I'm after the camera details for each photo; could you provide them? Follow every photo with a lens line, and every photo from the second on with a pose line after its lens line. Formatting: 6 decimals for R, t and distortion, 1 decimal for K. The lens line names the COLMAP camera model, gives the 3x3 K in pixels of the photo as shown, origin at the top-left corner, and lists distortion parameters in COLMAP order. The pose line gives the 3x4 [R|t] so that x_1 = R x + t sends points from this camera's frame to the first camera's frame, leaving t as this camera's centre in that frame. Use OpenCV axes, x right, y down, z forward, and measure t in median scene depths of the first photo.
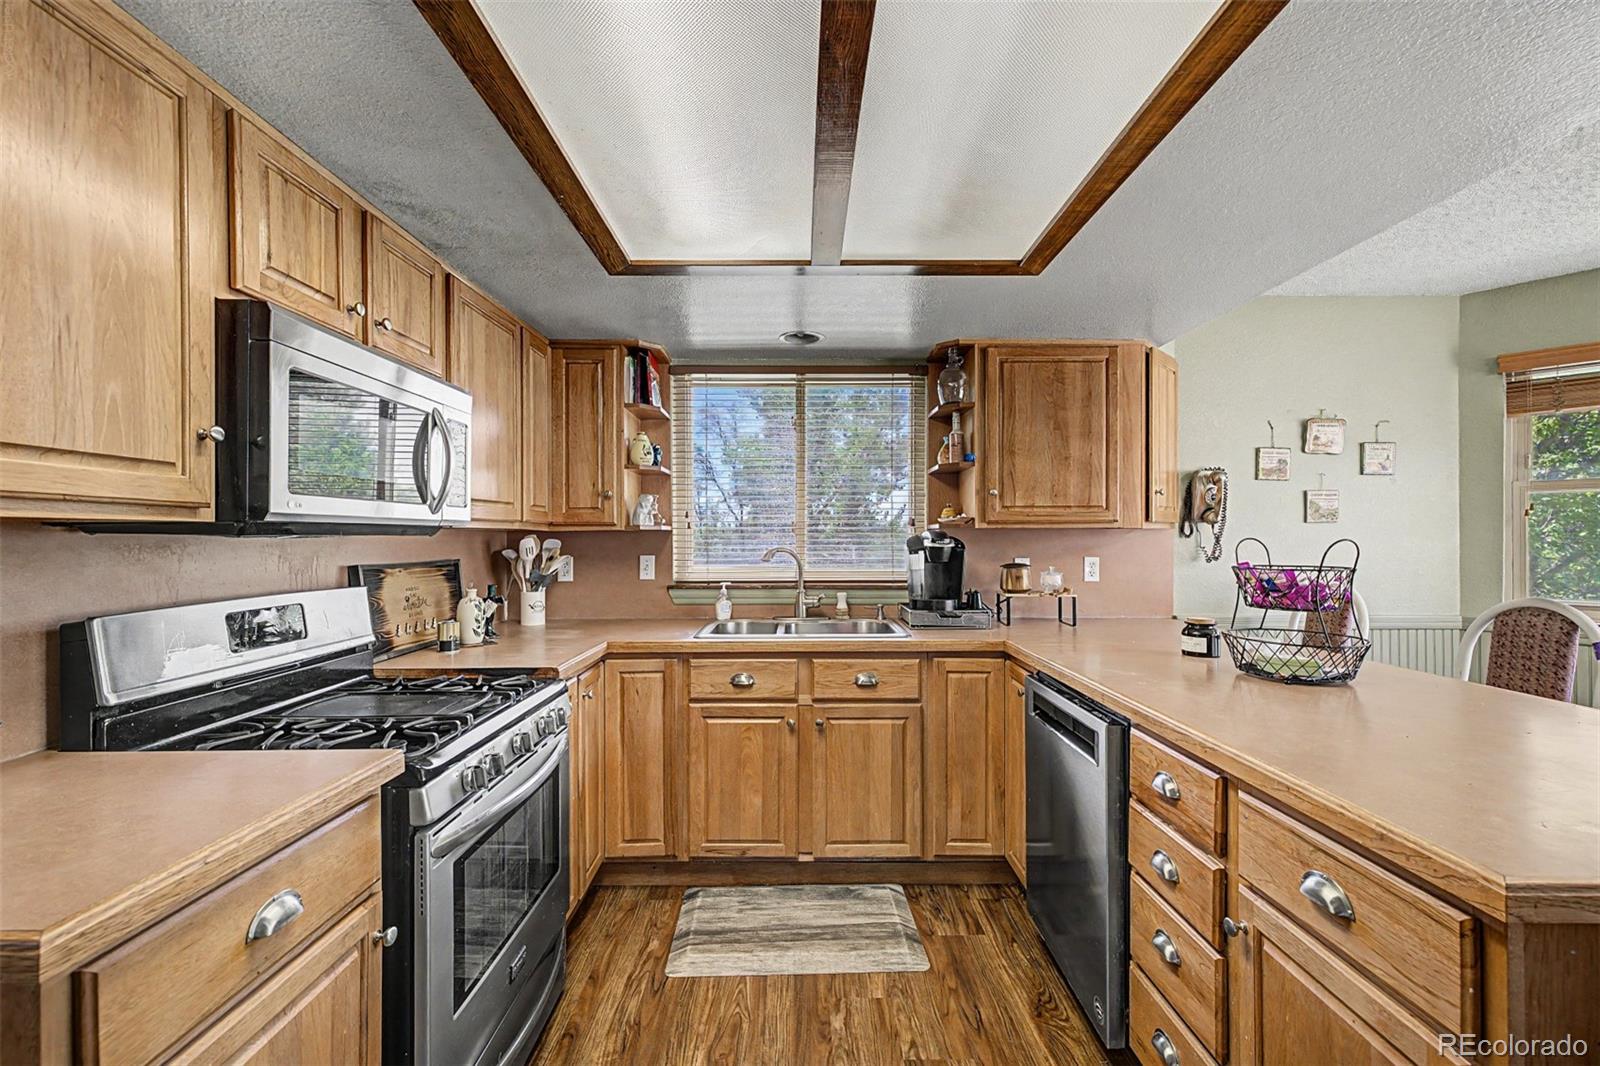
lens RADIAL K [[679.6, 0, 806.3], [0, 679.6, 537.2], [0, 0, 1]] dist [0.004091, 0.000423]
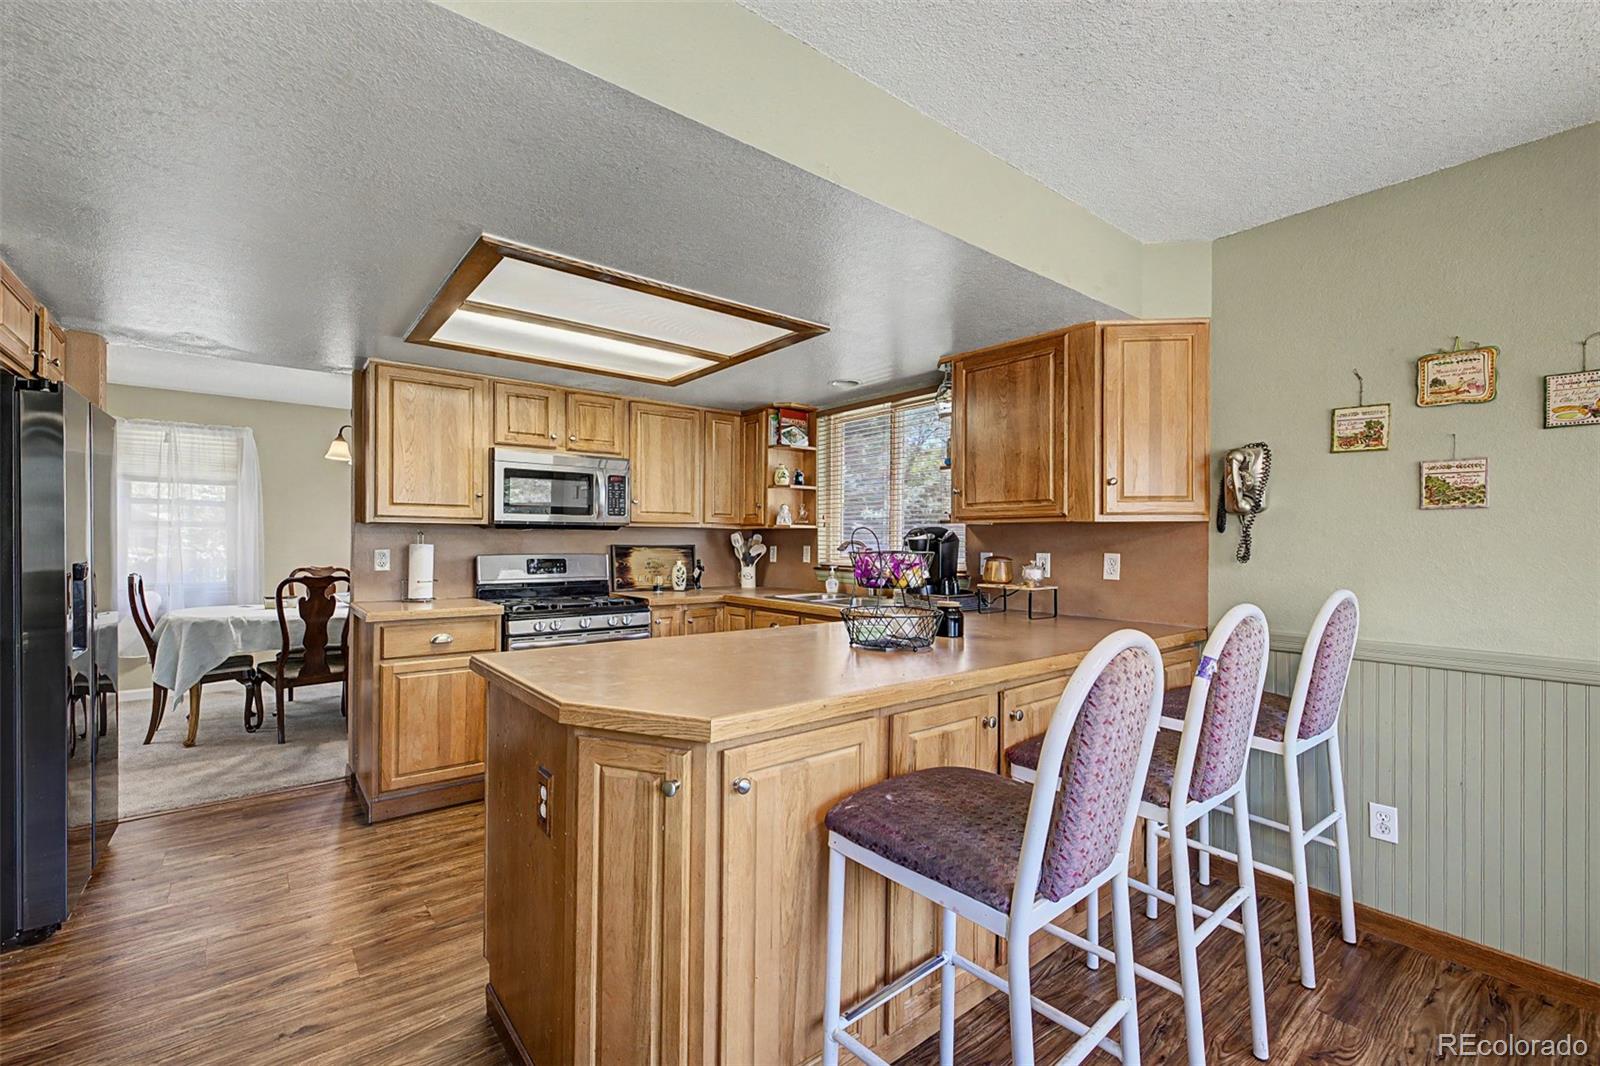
lens RADIAL K [[679.6, 0, 801.7], [0, 679.6, 541.5], [0, 0, 1]] dist [0.004091, 0.000423]
pose [[0.621314, 0.006762, -0.783533, 0.903710], [-0.005301, 0.999976, 0.004426, 0.011389], [0.783544, 0.001404, 0.621335, 0.096399]]
